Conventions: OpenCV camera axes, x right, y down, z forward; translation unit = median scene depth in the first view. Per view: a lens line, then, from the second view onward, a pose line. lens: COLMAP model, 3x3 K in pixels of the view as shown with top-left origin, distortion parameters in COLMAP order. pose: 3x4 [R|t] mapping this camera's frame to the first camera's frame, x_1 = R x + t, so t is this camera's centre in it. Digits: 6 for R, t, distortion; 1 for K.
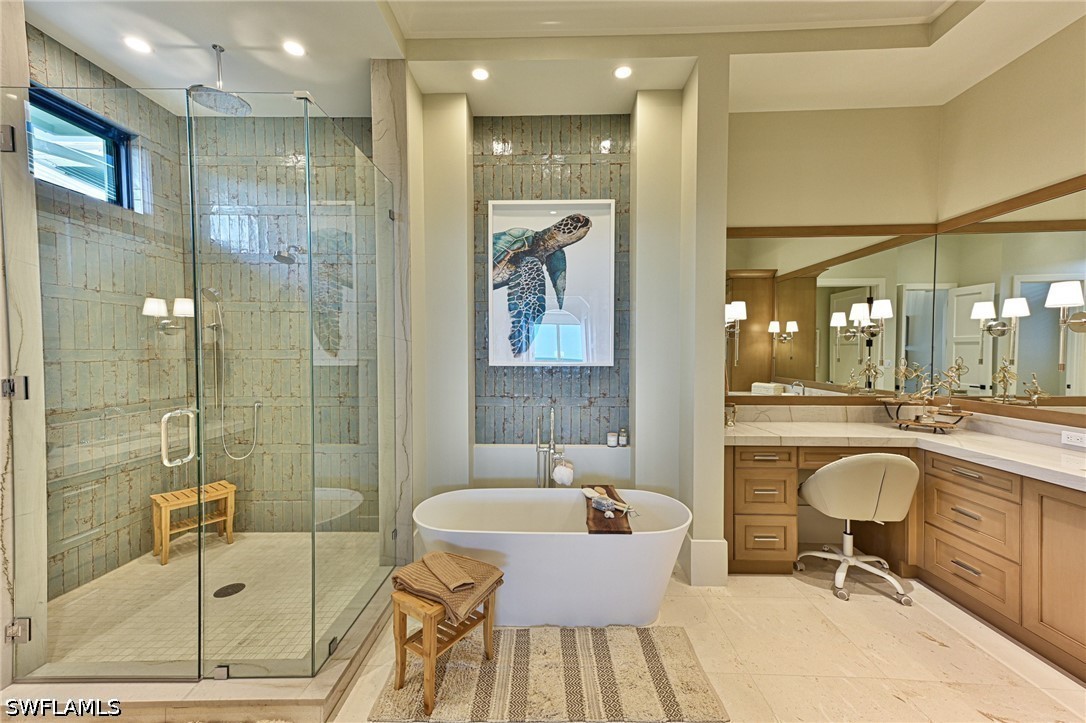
lens RADIAL K [[417.0, 0, 543.0], [0, 417.0, 361.5], [0, 0, 1]] dist [0.015305, 0.000046]
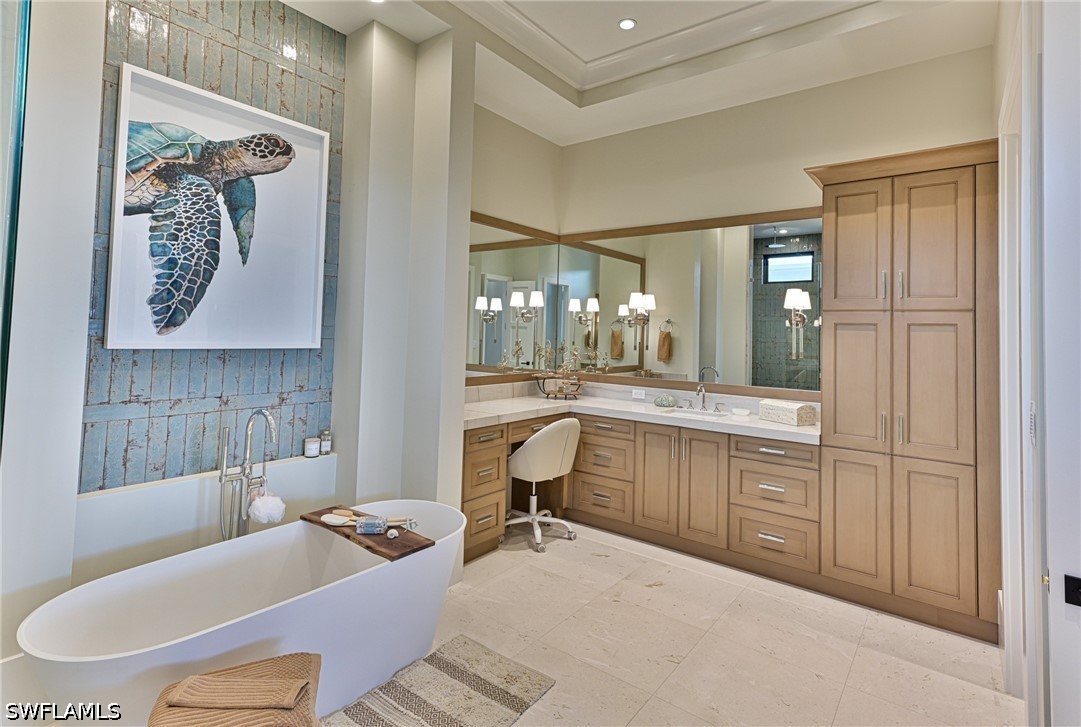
lens RADIAL K [[525.0, 0, 541.1], [0, 525.0, 311.4], [0, 0, 1]] dist [0.002729, 0.000193]
pose [[0.587271, 0.051516, 0.807750, -0.362161], [-0.007548, 0.998278, -0.058179, -0.003060], [-0.809356, 0.028070, 0.586648, 0.115287]]
